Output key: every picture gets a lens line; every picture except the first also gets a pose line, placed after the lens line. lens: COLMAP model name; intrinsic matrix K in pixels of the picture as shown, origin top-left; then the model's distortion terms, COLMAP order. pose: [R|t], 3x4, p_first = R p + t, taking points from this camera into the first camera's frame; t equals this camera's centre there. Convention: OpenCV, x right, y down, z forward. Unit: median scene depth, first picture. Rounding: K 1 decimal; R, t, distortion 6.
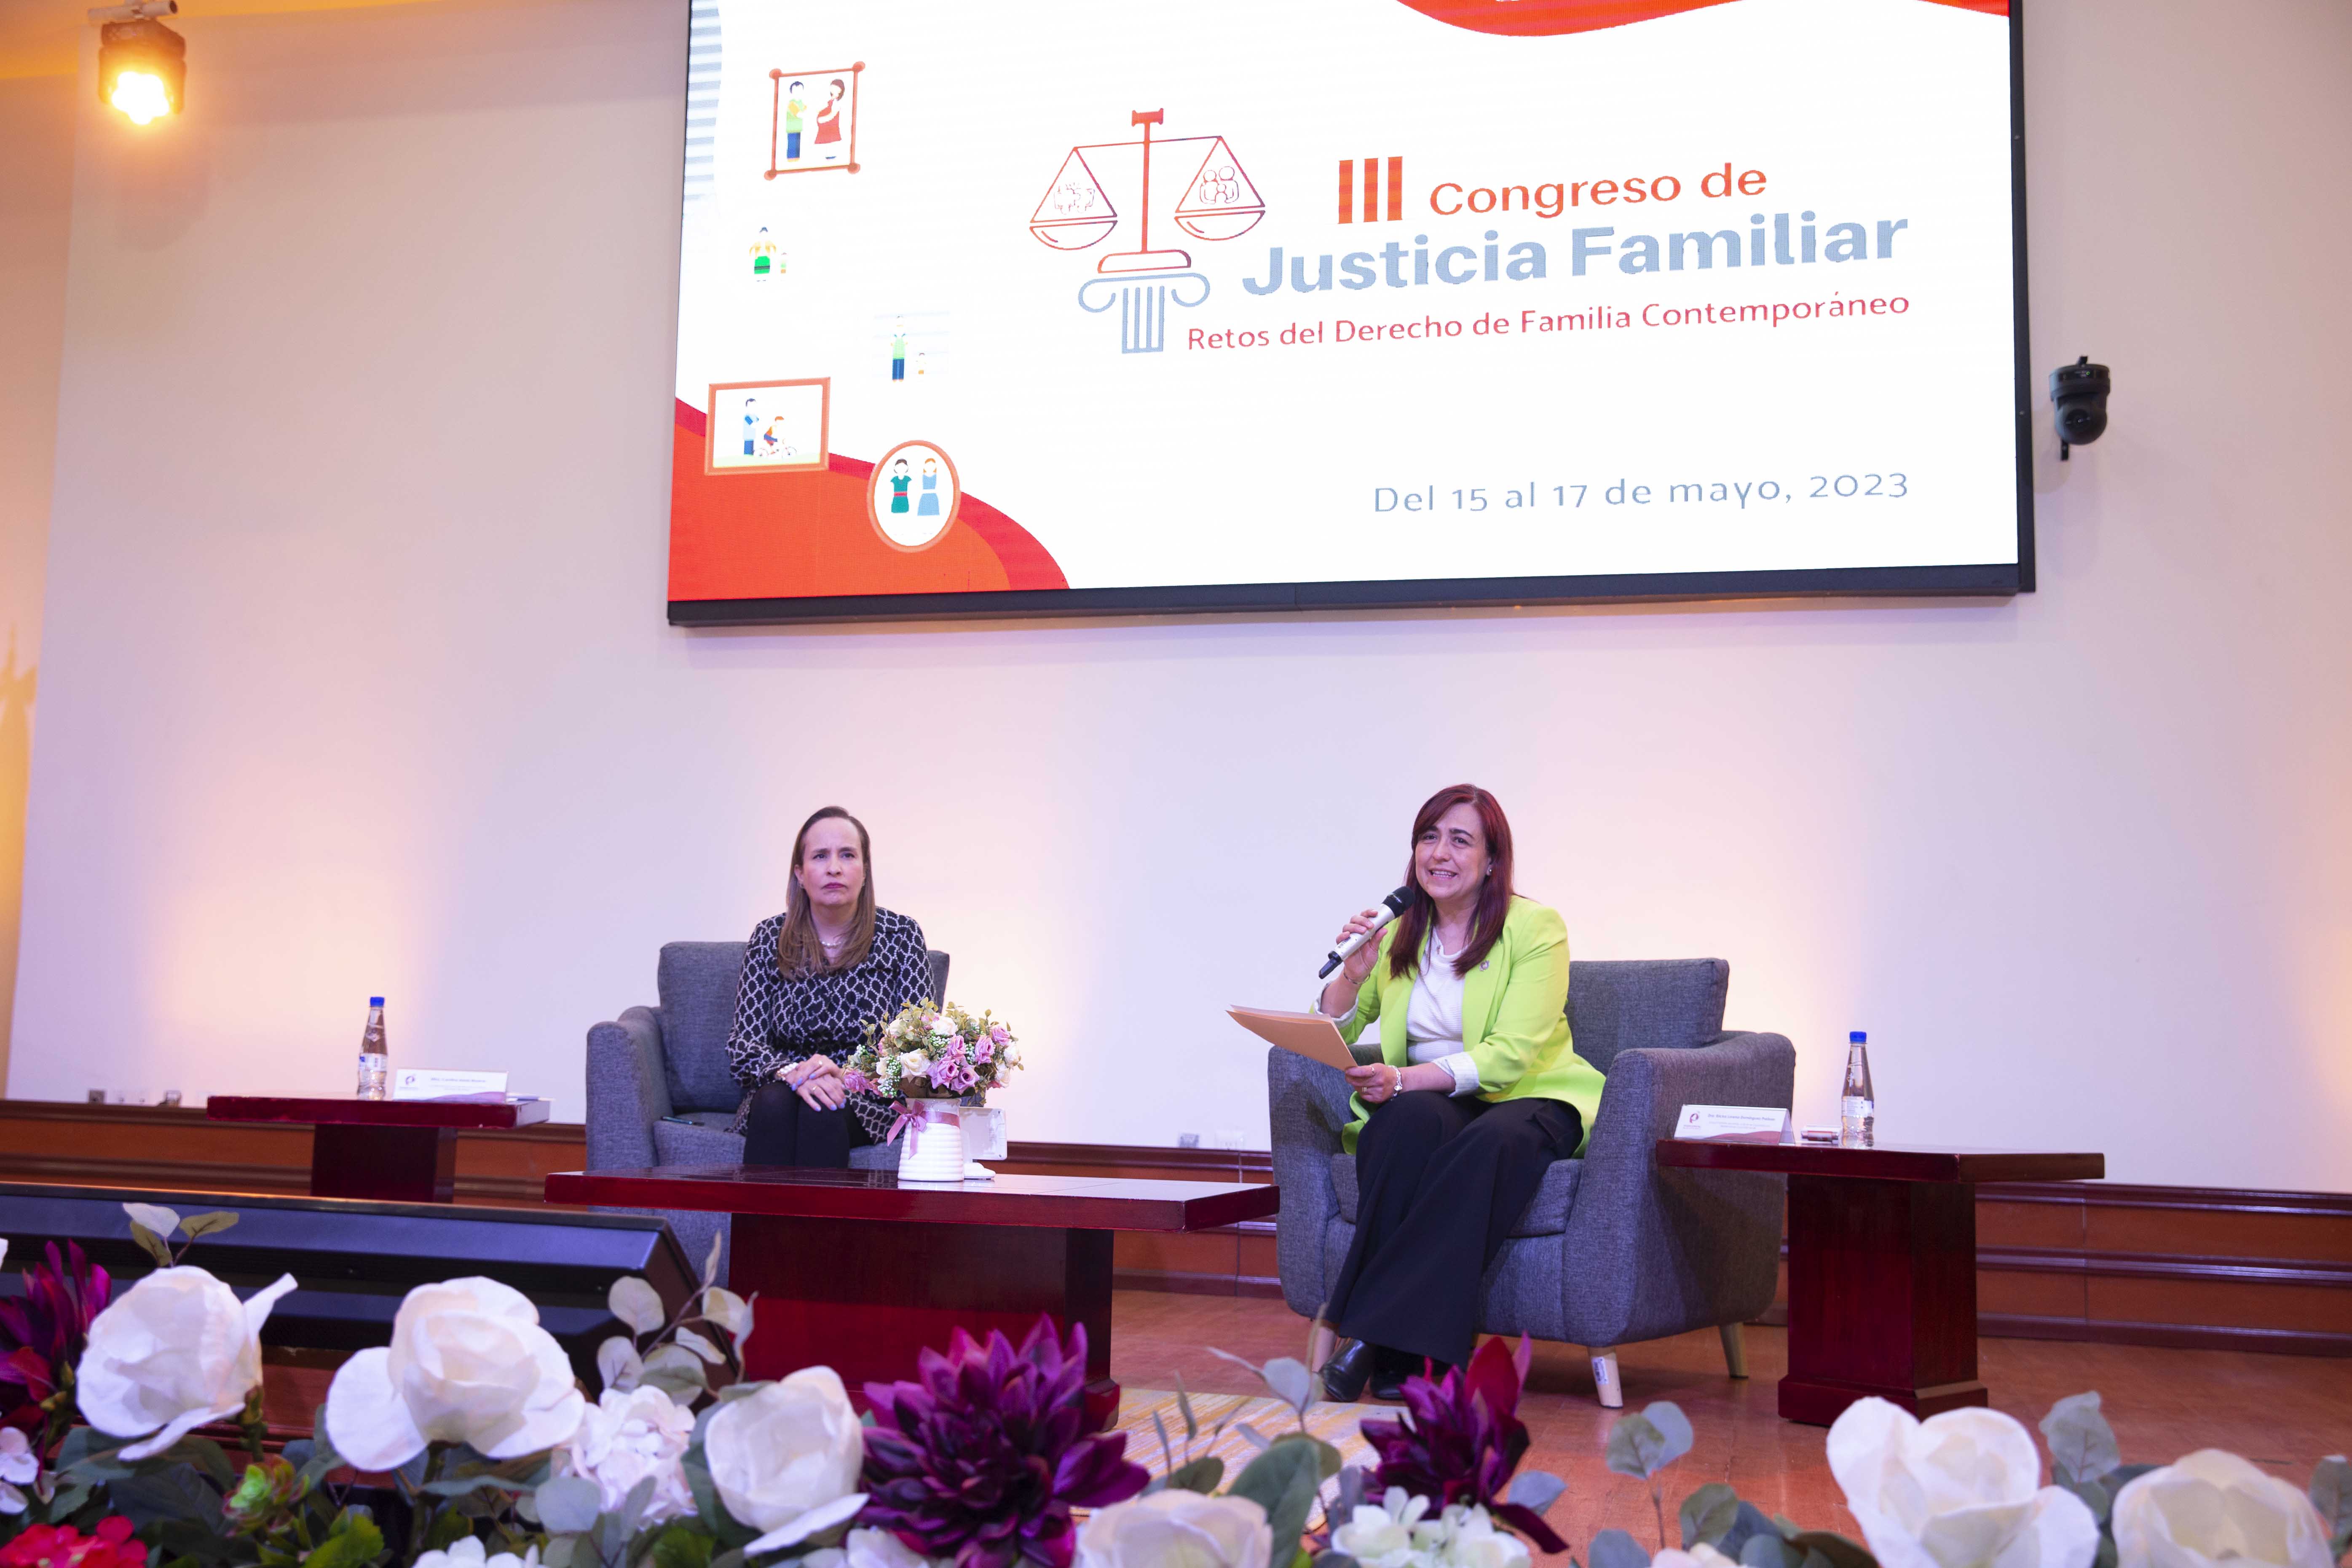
lens RADIAL K [[2324.1, 0, 1176.0], [0, 2324.1, 784.0], [0, 0, 1]] dist [-0.023011, 0.107776]
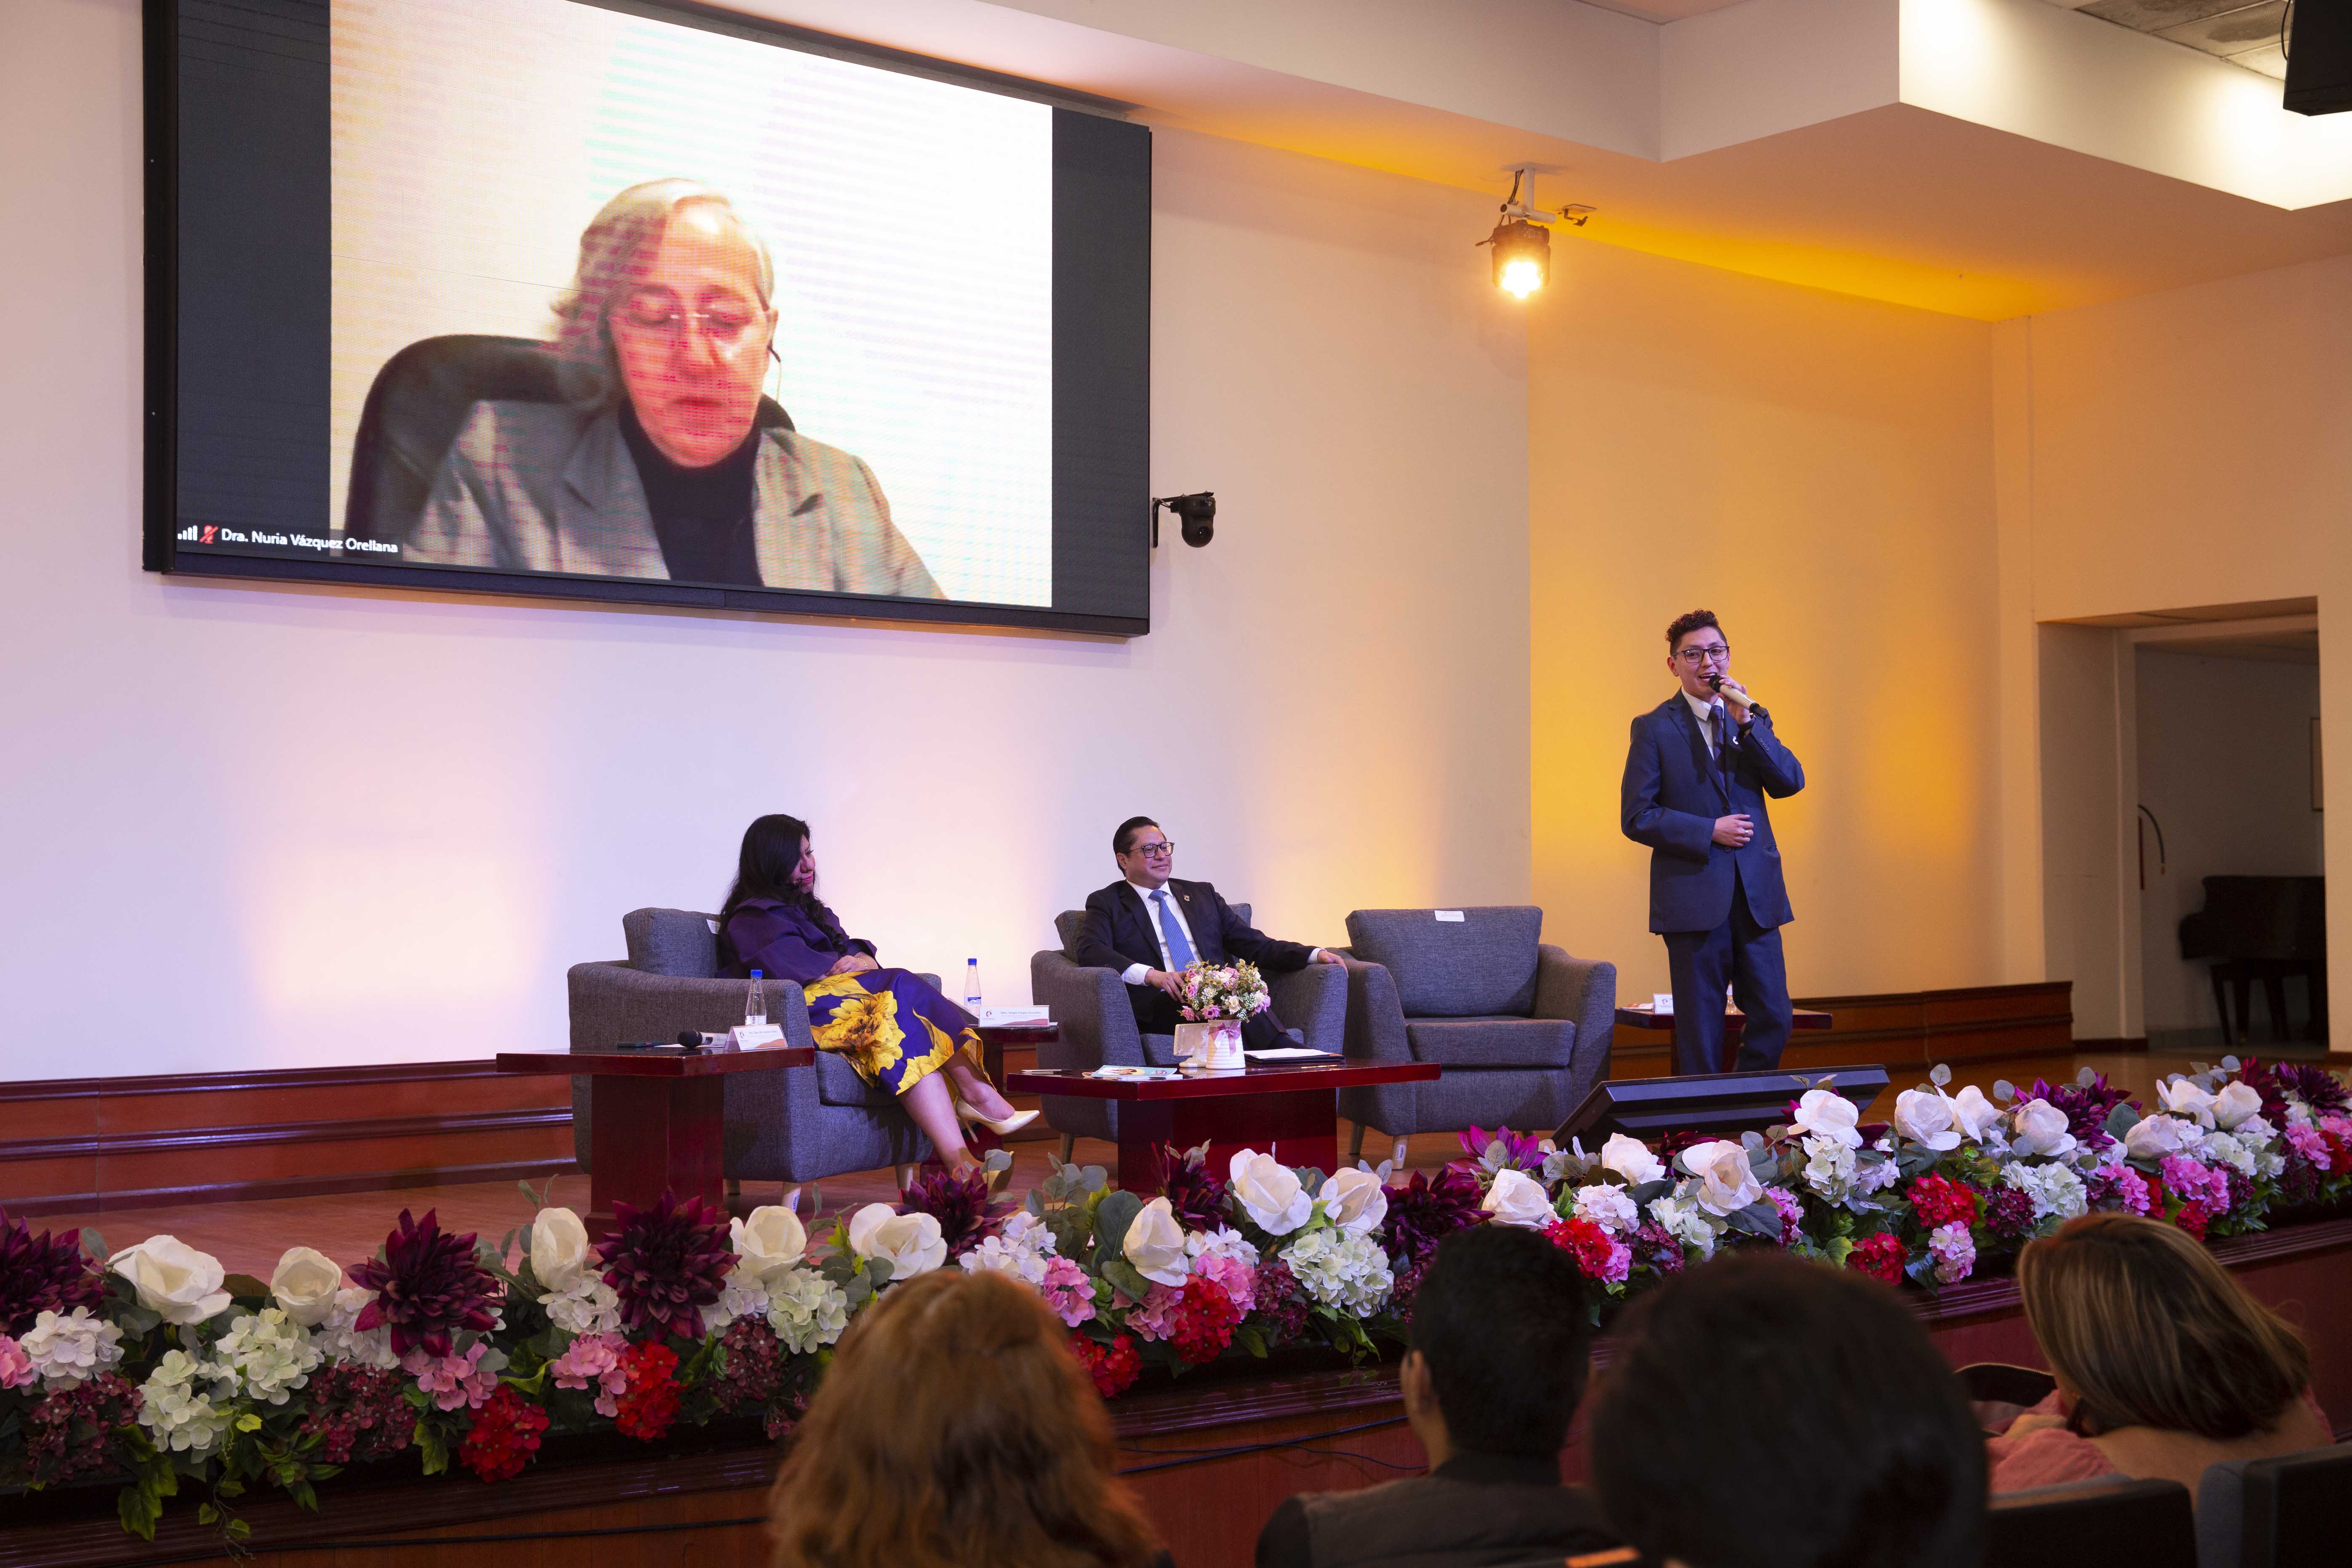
lens RADIAL K [[2882.0, 0, 1145.7], [0, 2882.0, 777.6], [0, 0, 1]] dist [0.027067, 0.027191]
pose [[0.582521, 0.001356, 0.812815, -1.423752], [-0.070740, 0.996289, 0.049035, -0.104494], [-0.809732, -0.086062, 0.580455, -0.102212]]
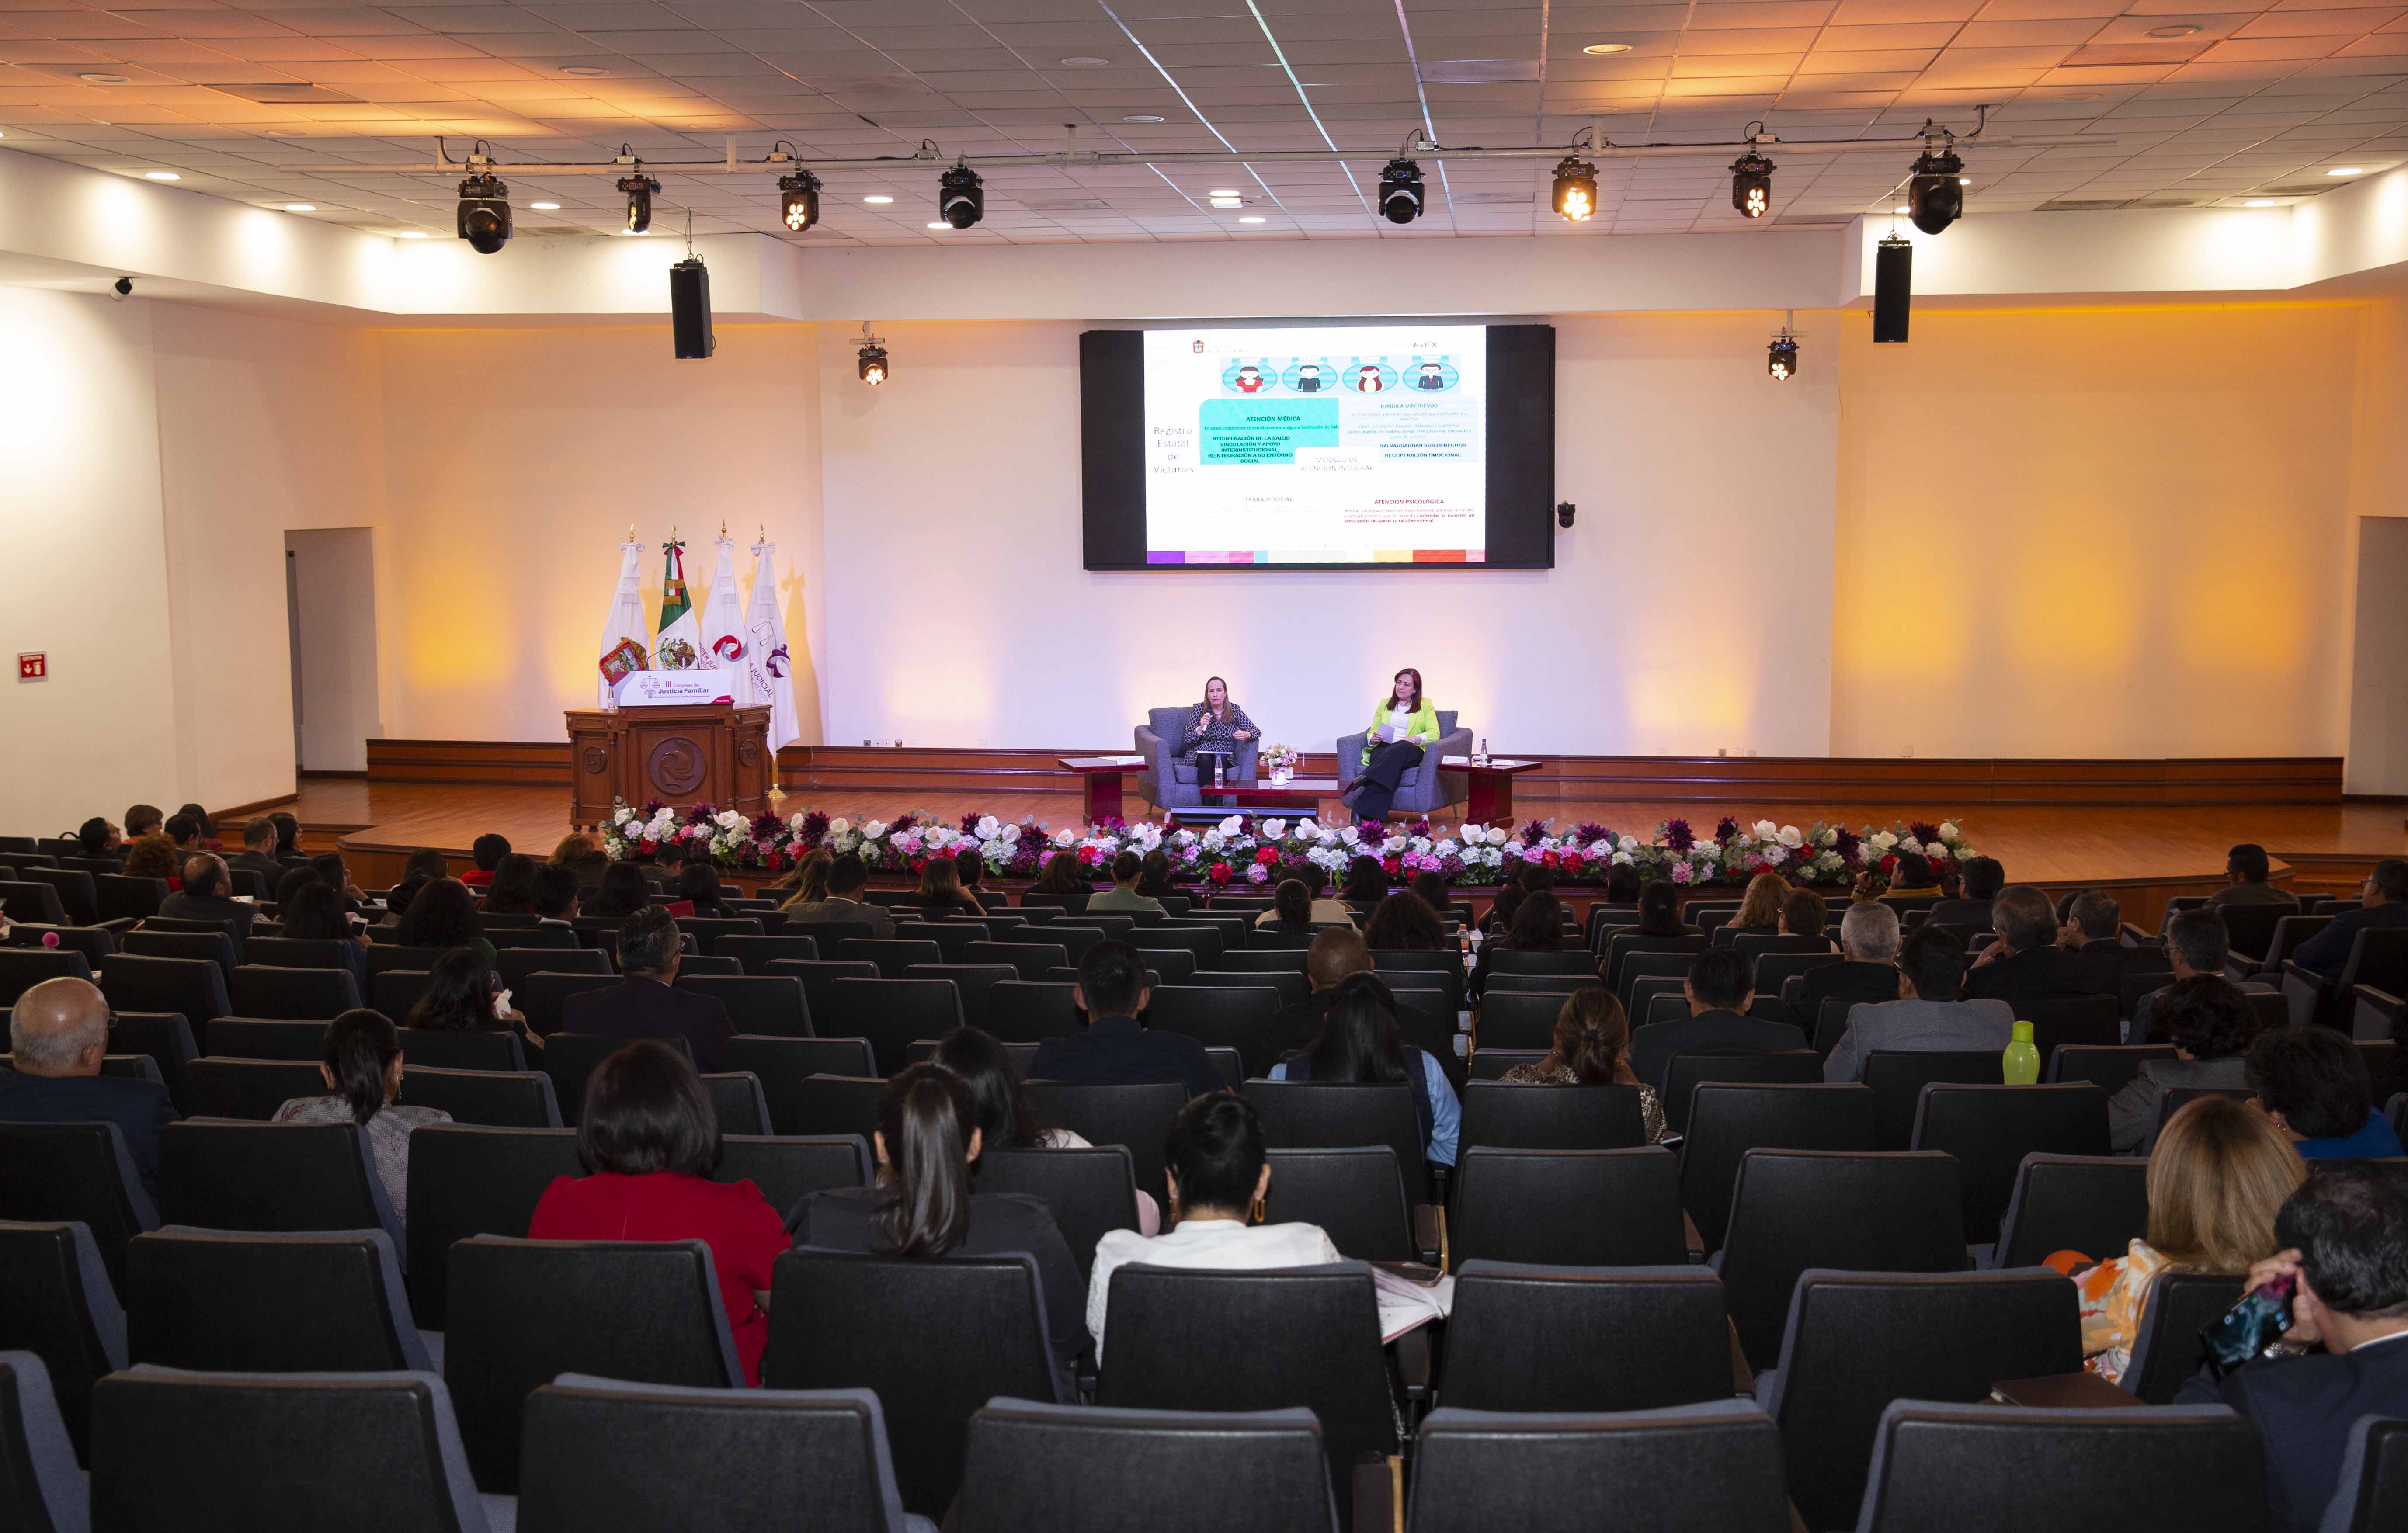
lens RADIAL K [[2447.6, 0, 1202.2], [0, 2447.6, 796.3], [0, 0, 1]] dist [-0.010773, -0.010270]
pose [[0.992224, -0.046737, 0.115360, -0.624760], [0.017545, 0.970089, 0.242115, -0.746600], [-0.123225, -0.238209, 0.963365, -2.768107]]
